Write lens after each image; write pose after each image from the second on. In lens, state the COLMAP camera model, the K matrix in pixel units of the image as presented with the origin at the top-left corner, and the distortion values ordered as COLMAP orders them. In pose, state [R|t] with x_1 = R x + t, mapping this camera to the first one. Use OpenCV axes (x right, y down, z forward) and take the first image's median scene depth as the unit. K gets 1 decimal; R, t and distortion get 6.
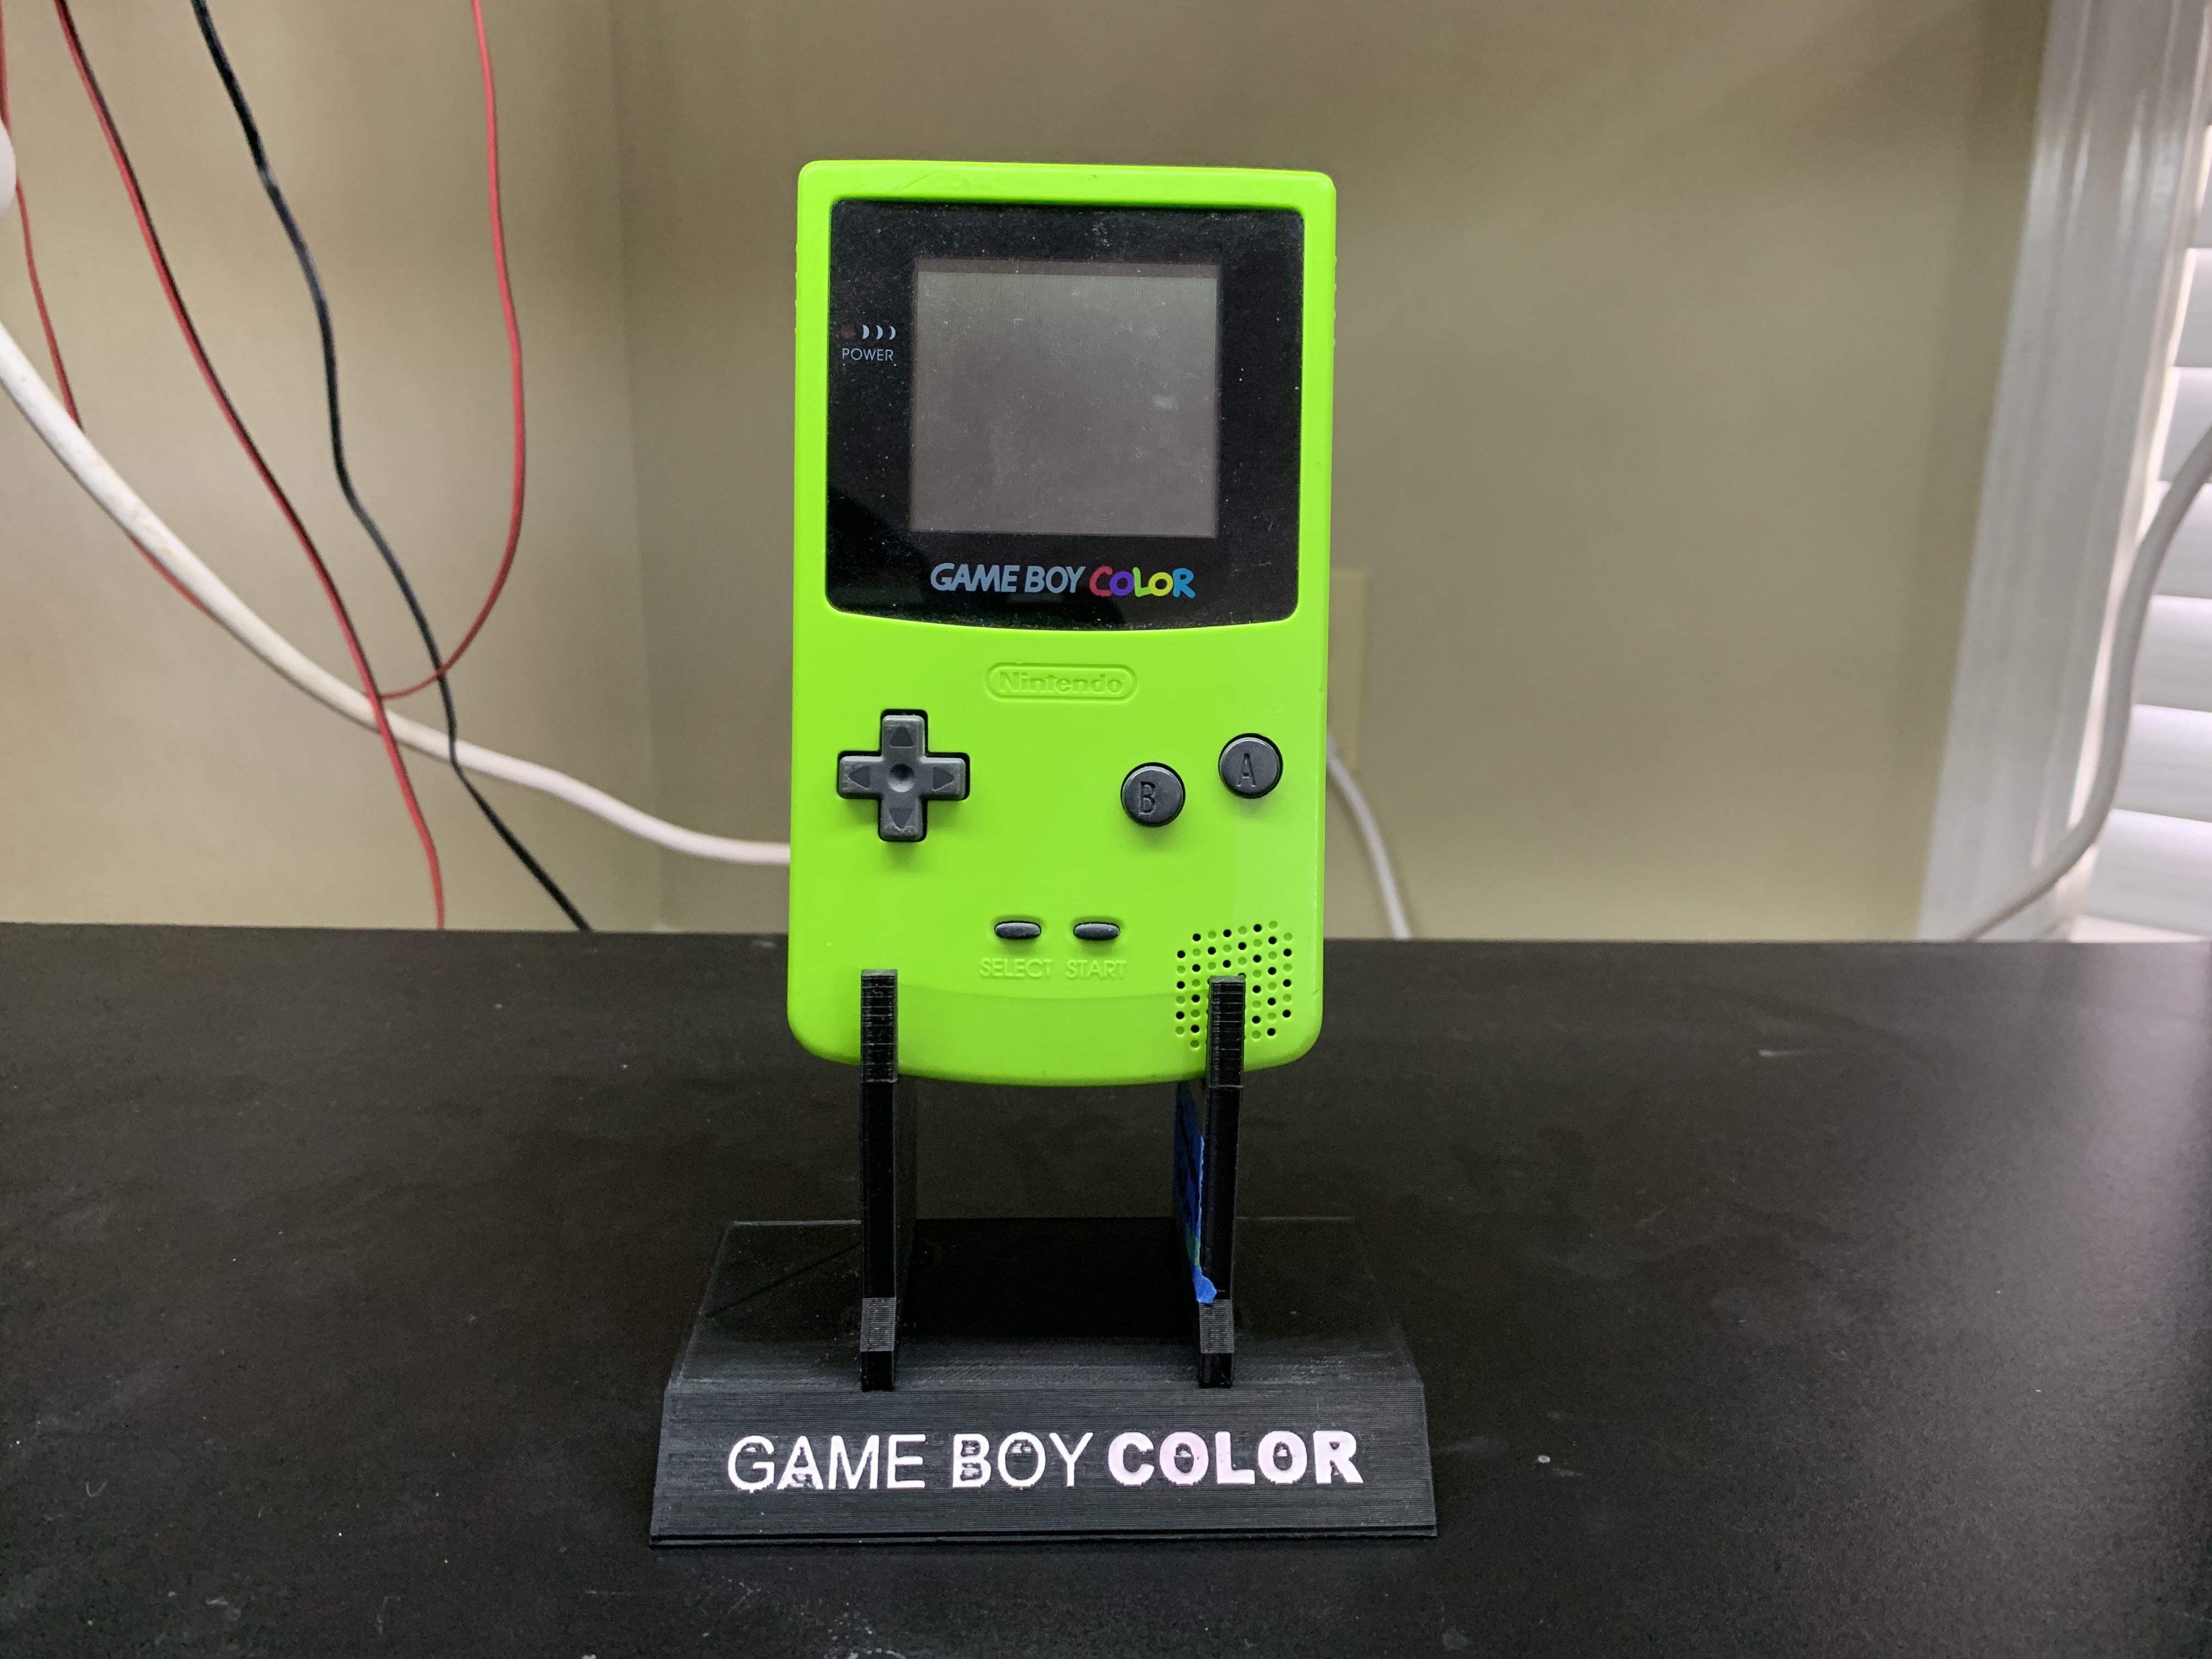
lens RADIAL K [[1723.9, 0, 1104.5], [0, 1723.9, 812.7], [0, 0, 1]] dist [-0.001480, 0.004401]
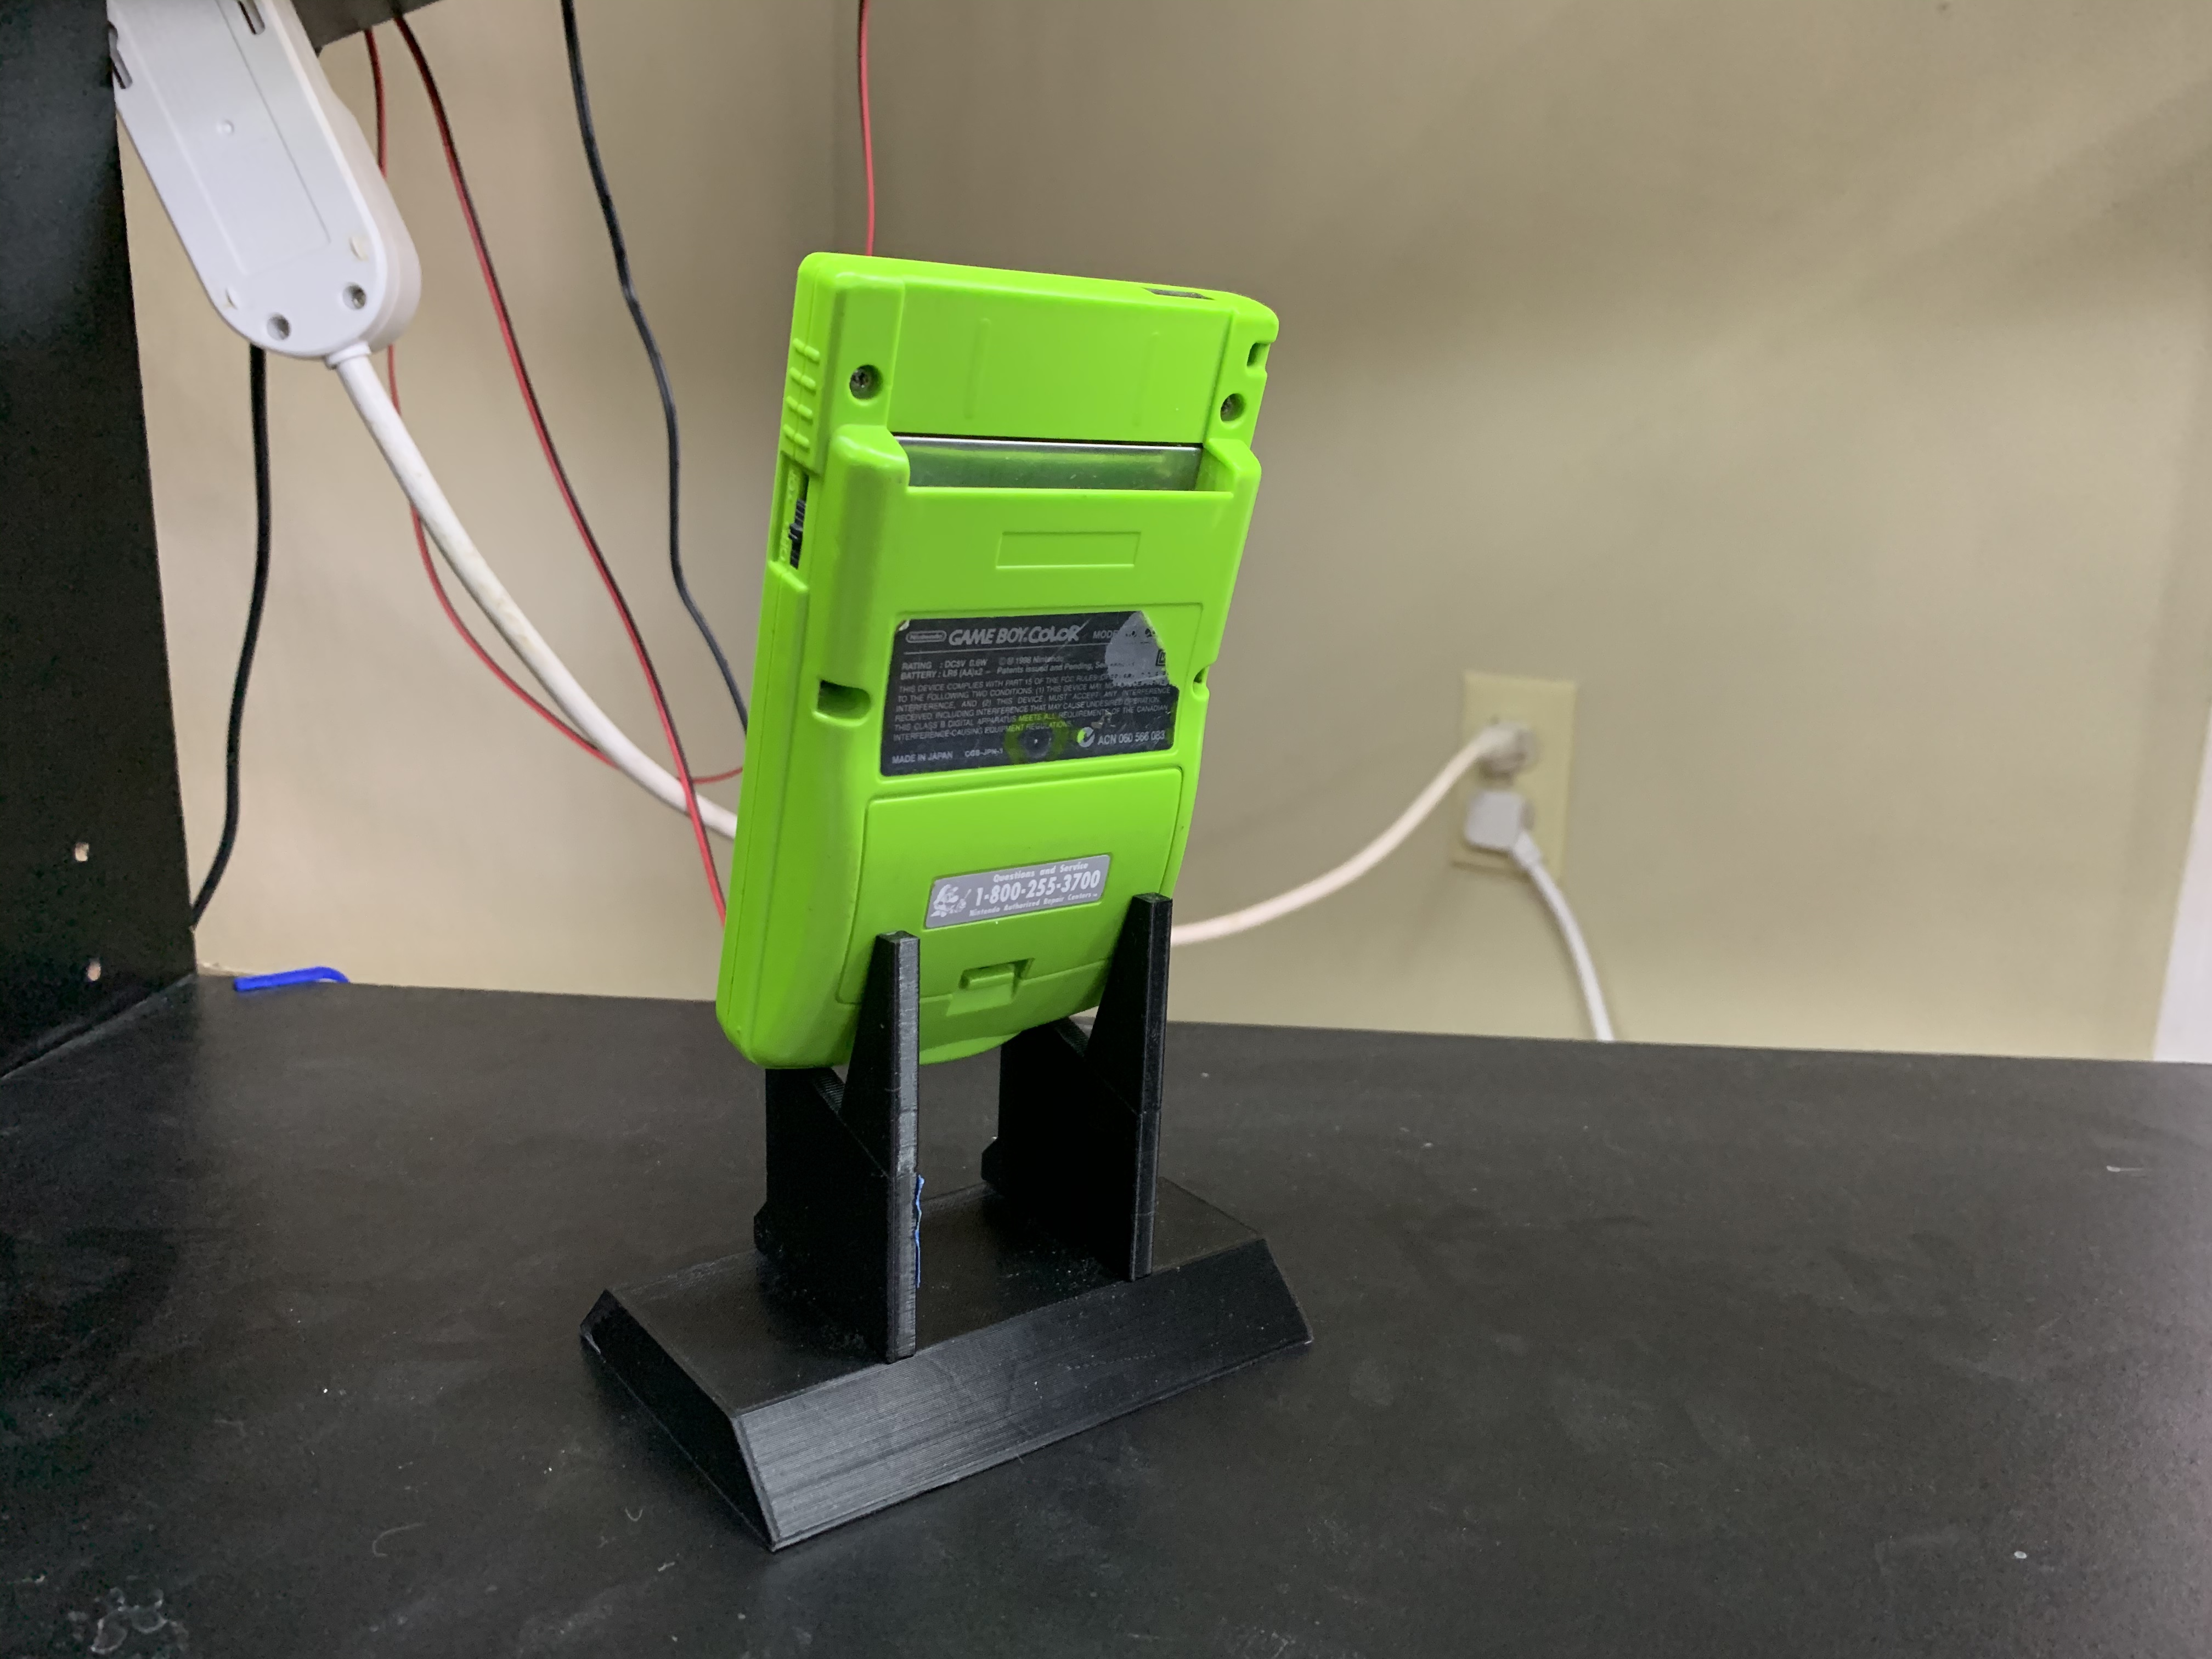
lens RADIAL K [[1722.0, 0, 1106.0], [0, 1722.0, 829.5], [0, 0, 1]] dist [0.002448, -0.005827]
pose [[0.998316, 0.026763, -0.051460, -0.122809], [-0.029309, 0.998350, -0.049372, 0.007119], [0.050054, 0.050797, 0.997454, -0.030874]]
